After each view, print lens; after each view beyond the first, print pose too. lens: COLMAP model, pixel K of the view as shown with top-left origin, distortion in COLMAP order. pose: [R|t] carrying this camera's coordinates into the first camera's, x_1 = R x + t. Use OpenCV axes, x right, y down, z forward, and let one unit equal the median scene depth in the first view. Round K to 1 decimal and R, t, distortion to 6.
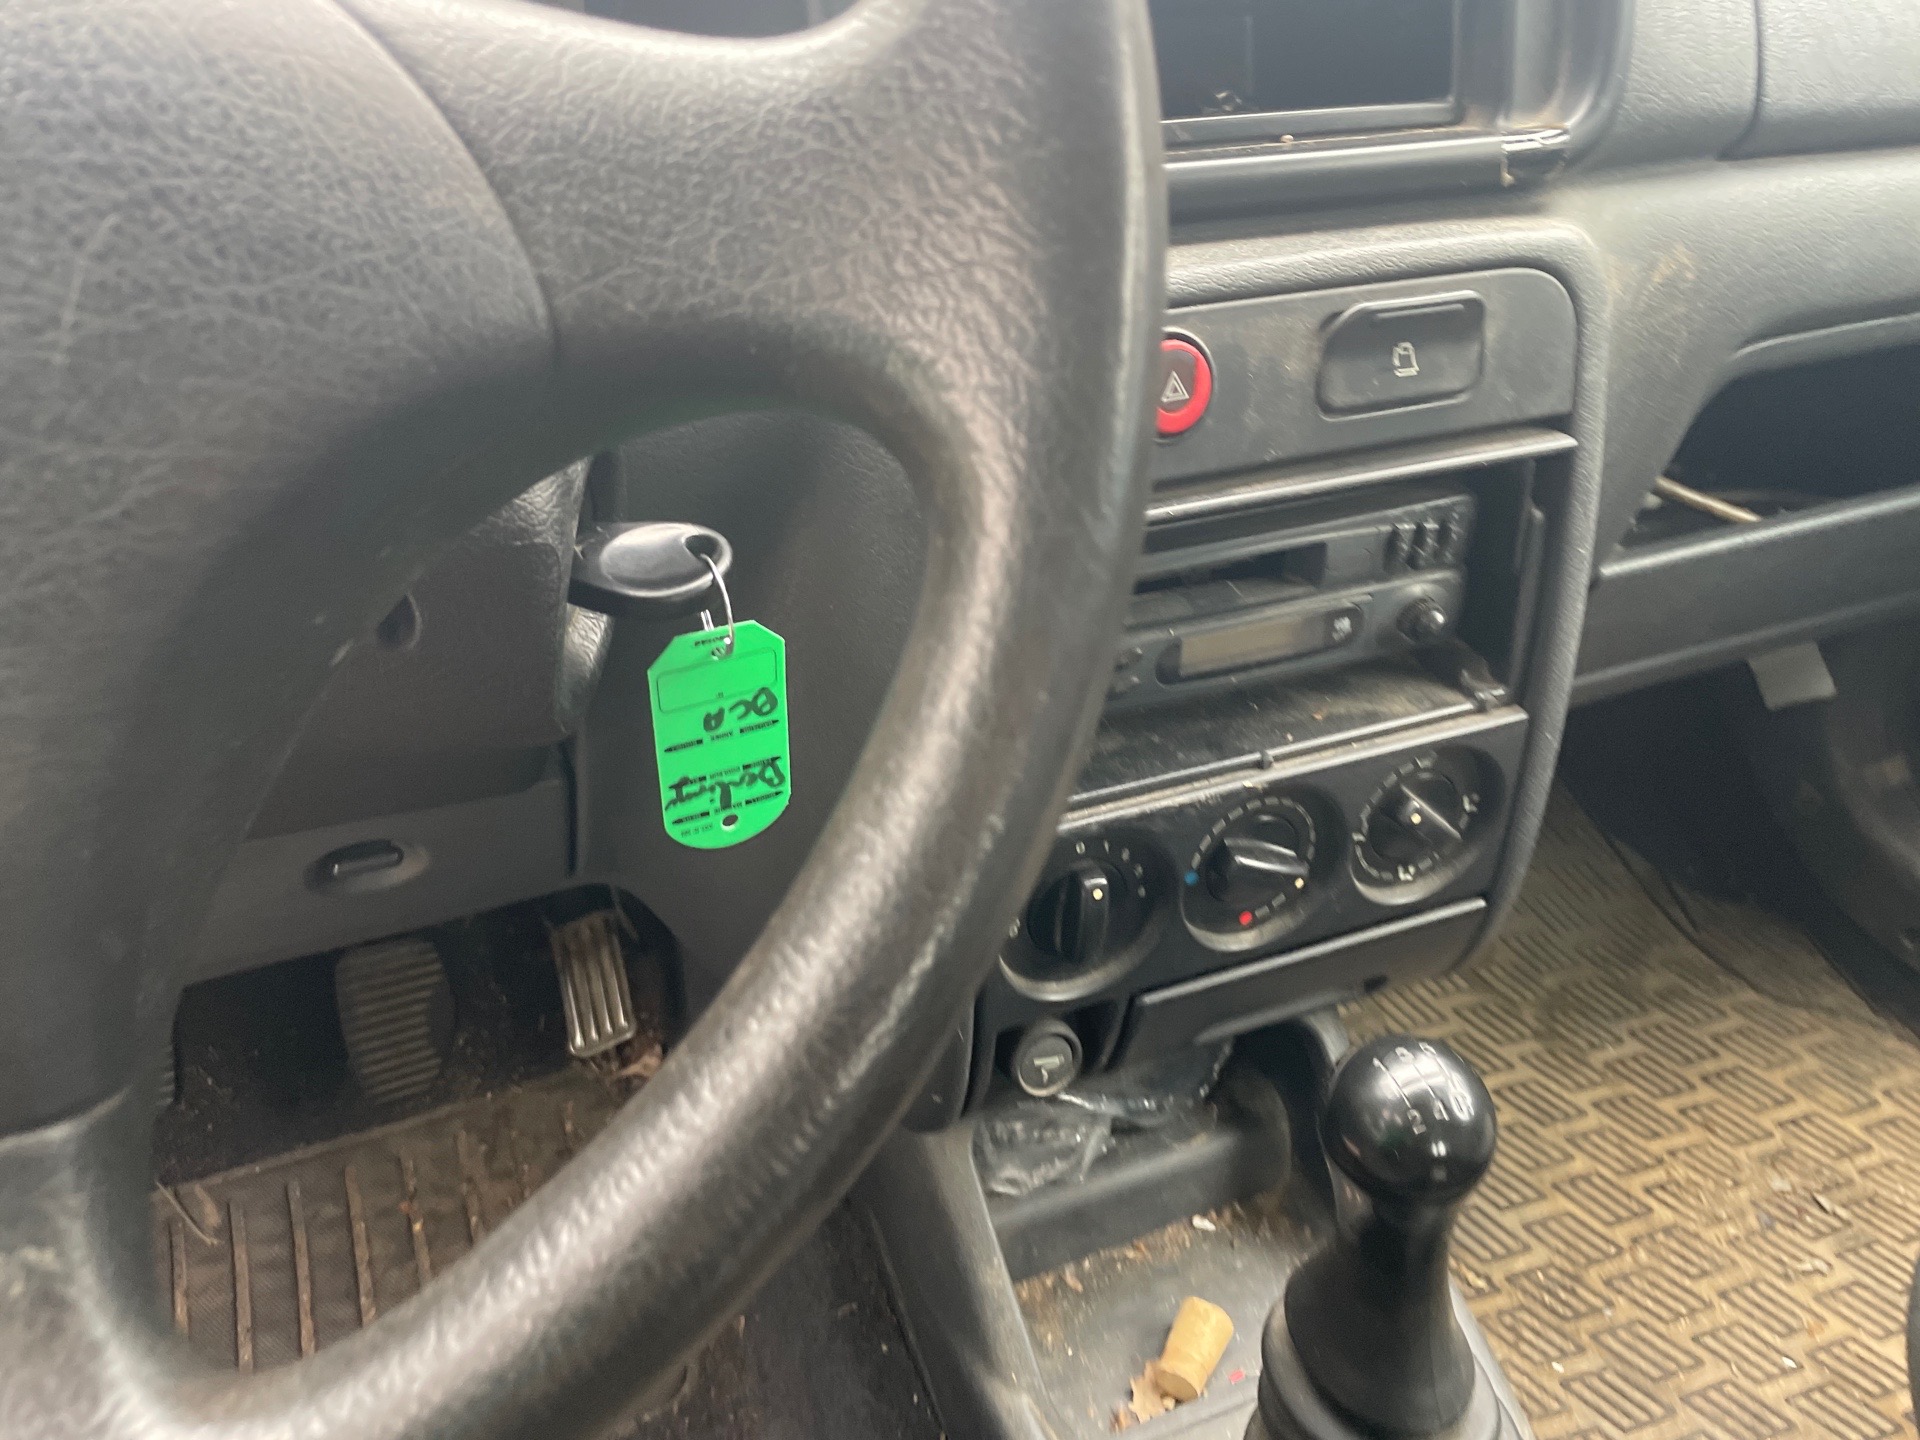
lens RADIAL K [[1448.9, 0, 959.7], [0, 1448.9, 693.8], [0, 0, 1]] dist [0.060068, -0.096267]
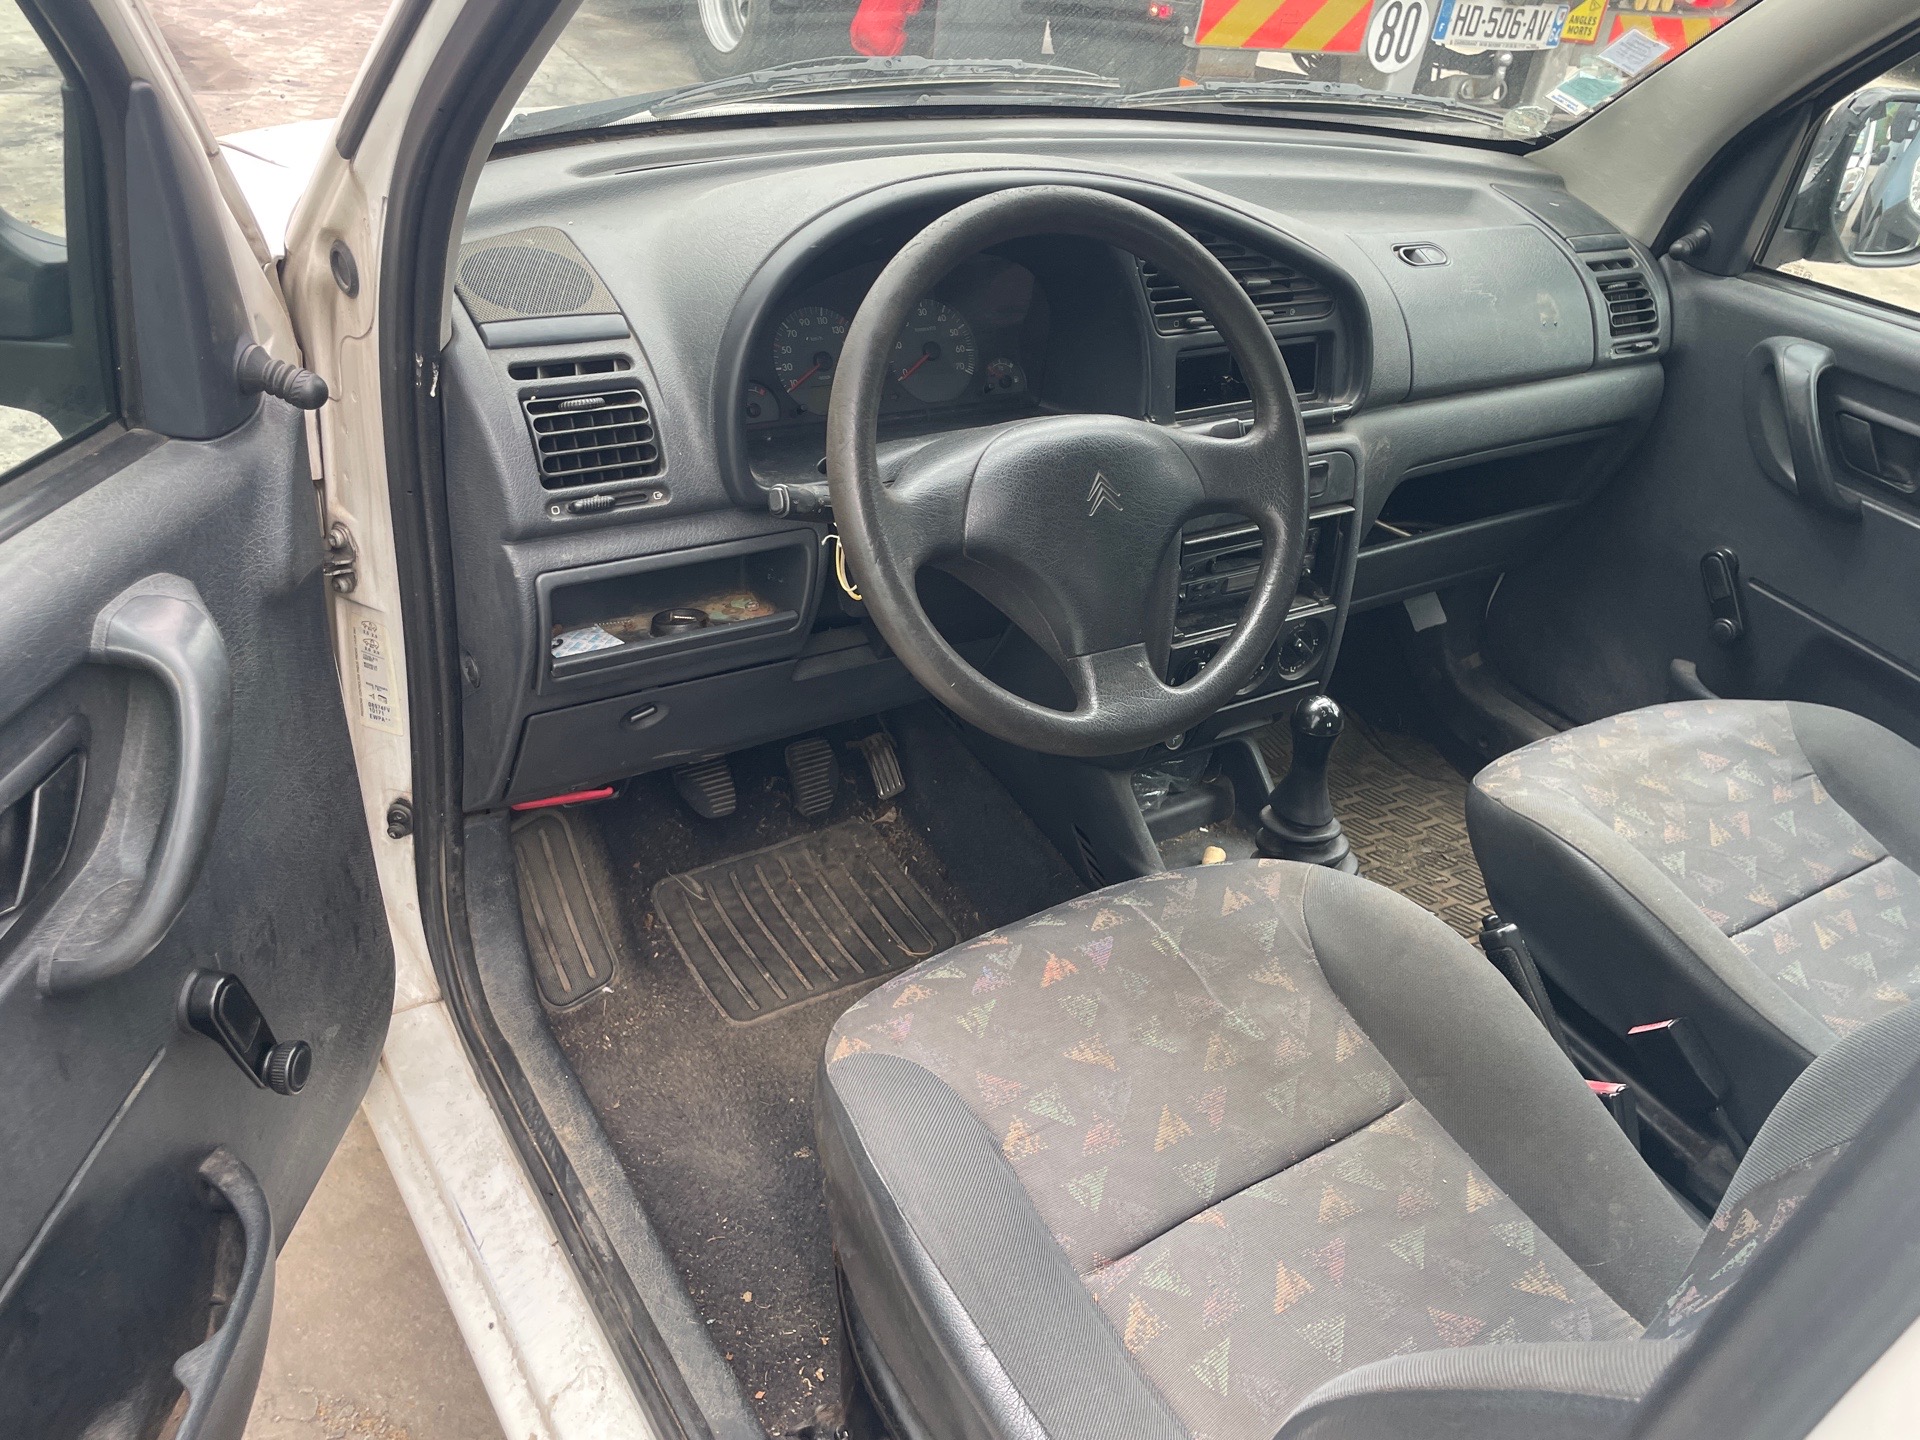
lens RADIAL K [[1509.4, 0, 960.0], [0, 1509.4, 720.0], [0, 0, 1]] dist [0.078414, -0.061632]
pose [[0.976623, -0.022393, 0.213790, -0.608596], [0.021343, 0.999746, 0.007222, 0.126378], [-0.213898, -0.002490, 0.976853, -1.085441]]
